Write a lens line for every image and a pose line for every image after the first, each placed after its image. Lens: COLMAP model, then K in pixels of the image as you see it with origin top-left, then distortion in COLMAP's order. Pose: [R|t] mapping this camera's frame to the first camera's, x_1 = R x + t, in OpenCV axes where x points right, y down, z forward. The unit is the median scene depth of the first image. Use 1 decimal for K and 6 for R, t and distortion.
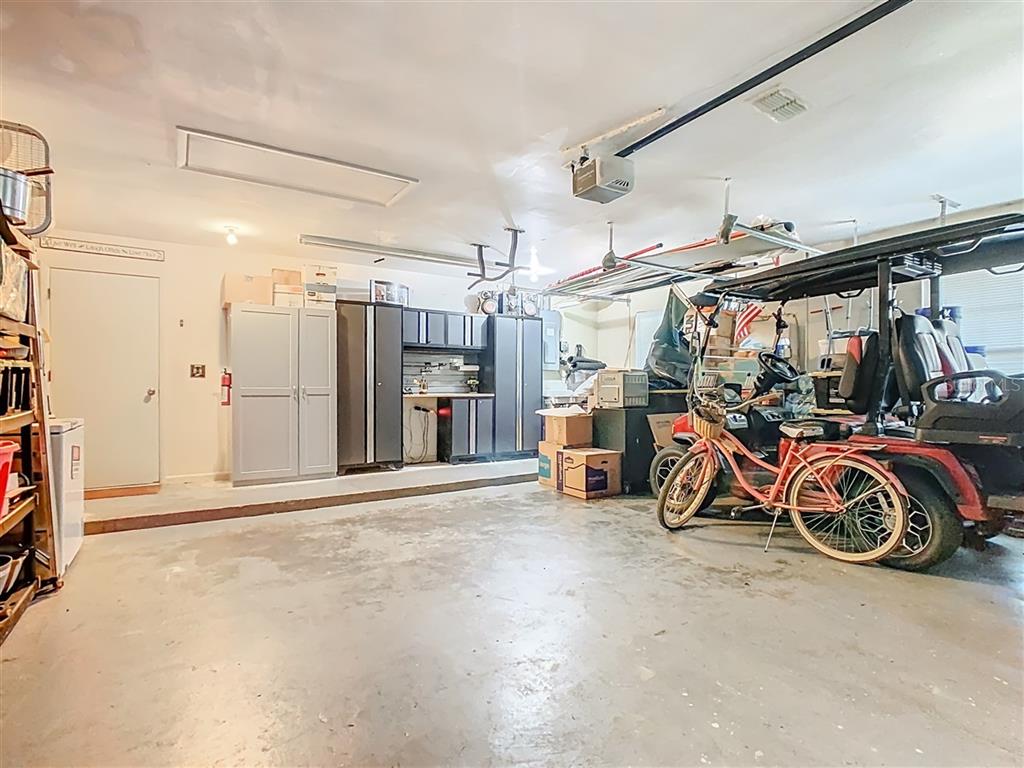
lens RADIAL K [[514.7, 0, 511.5], [0, 514.7, 389.4], [0, 0, 1]] dist [0.002179, 0.000447]
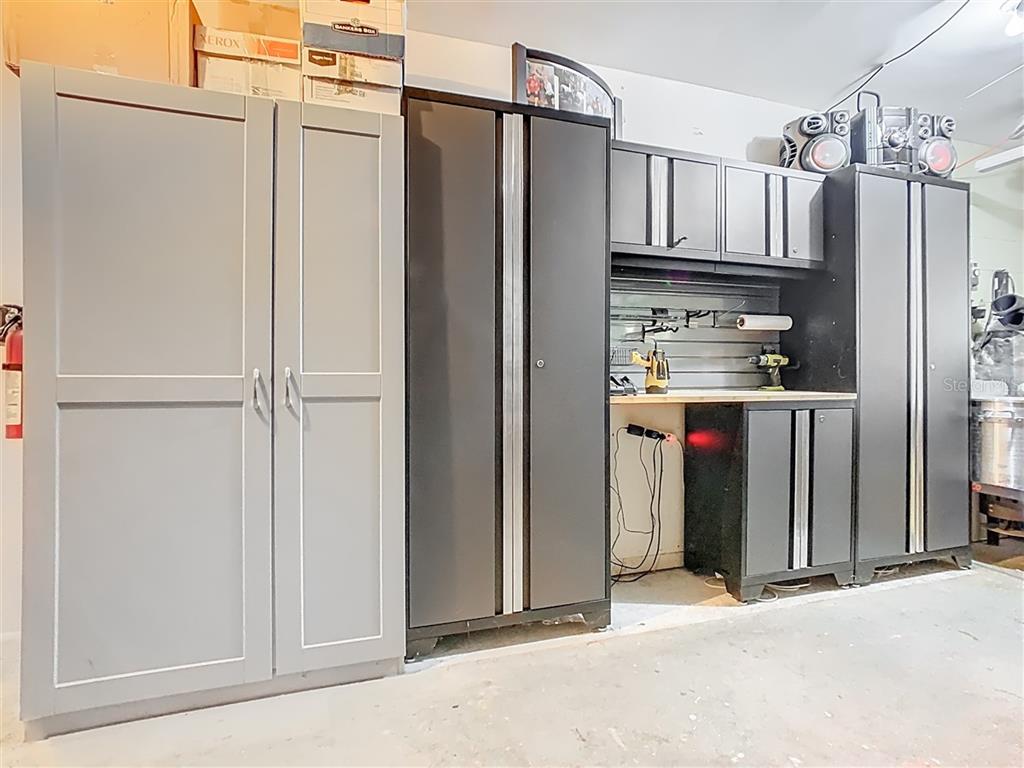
lens RADIAL K [[519.2, 0, 518.1], [0, 519.2, 371.5], [0, 0, 1]] dist [0.002940, 0.000839]
pose [[0.966291, -0.002151, -0.257443, -0.165113], [-0.000881, 0.999932, -0.011661, -0.001471], [0.257451, 0.011495, 0.966223, 0.605804]]
